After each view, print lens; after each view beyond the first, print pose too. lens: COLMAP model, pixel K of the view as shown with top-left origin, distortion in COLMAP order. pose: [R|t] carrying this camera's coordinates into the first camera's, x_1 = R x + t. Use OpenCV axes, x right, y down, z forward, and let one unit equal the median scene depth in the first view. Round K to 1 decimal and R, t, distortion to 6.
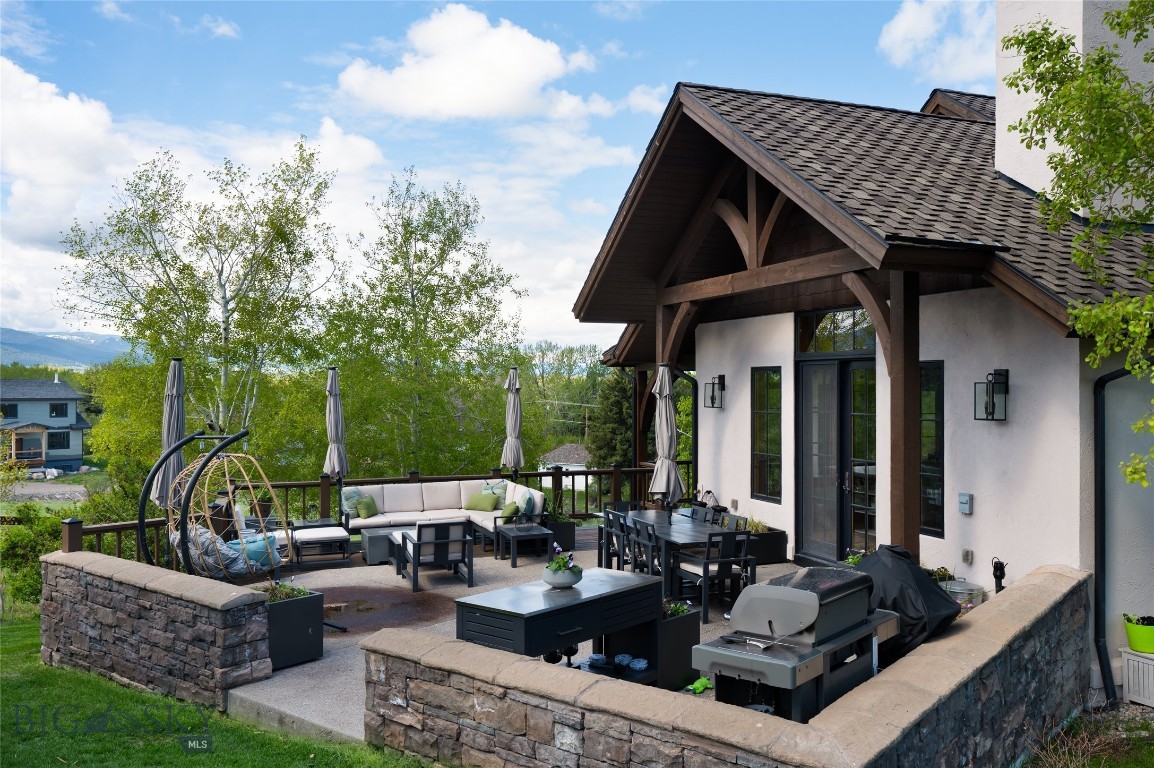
lens RADIAL K [[887.1, 0, 578.1], [0, 887.1, 389.3], [0, 0, 1]] dist [0.002874, -0.001566]
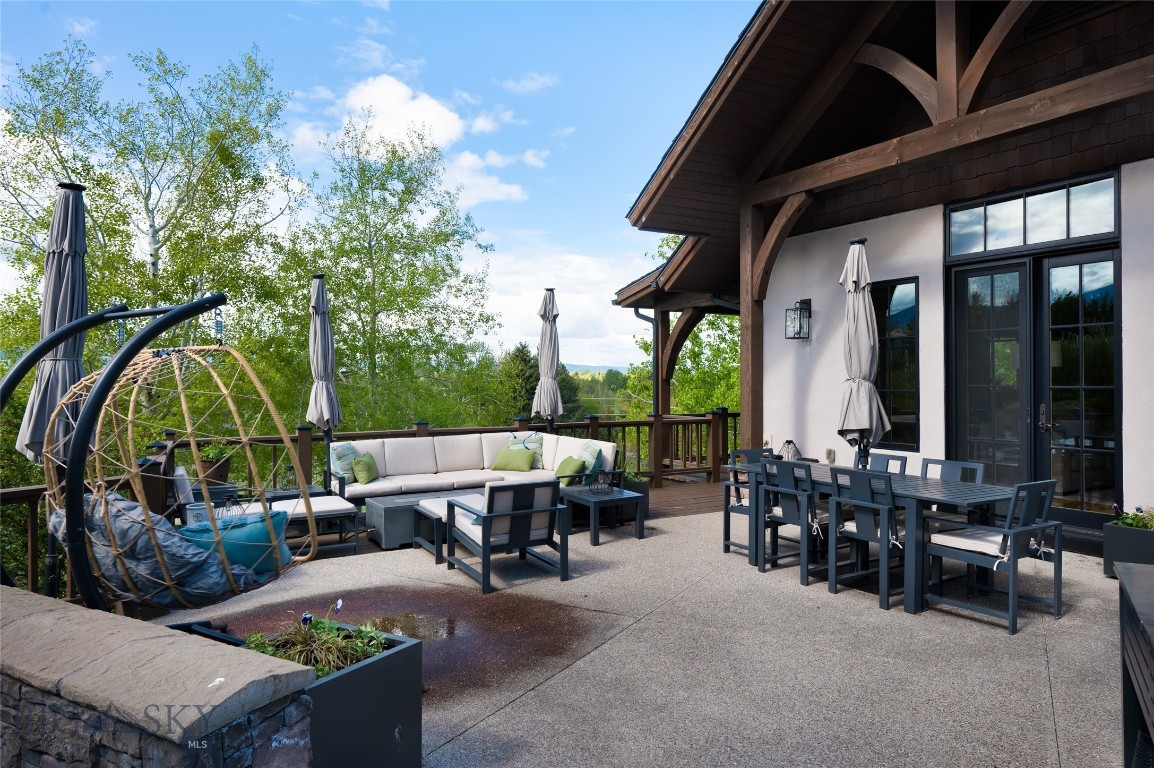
lens RADIAL K [[732.2, 0, 574.3], [0, 732.2, 374.9], [0, 0, 1]] dist [-0.000931, 0.001301]
pose [[0.988702, -0.002792, 0.149865, -0.166104], [0.004129, 0.999954, -0.008610, 0.064323], [-0.149835, 0.009131, 0.988669, 0.393985]]
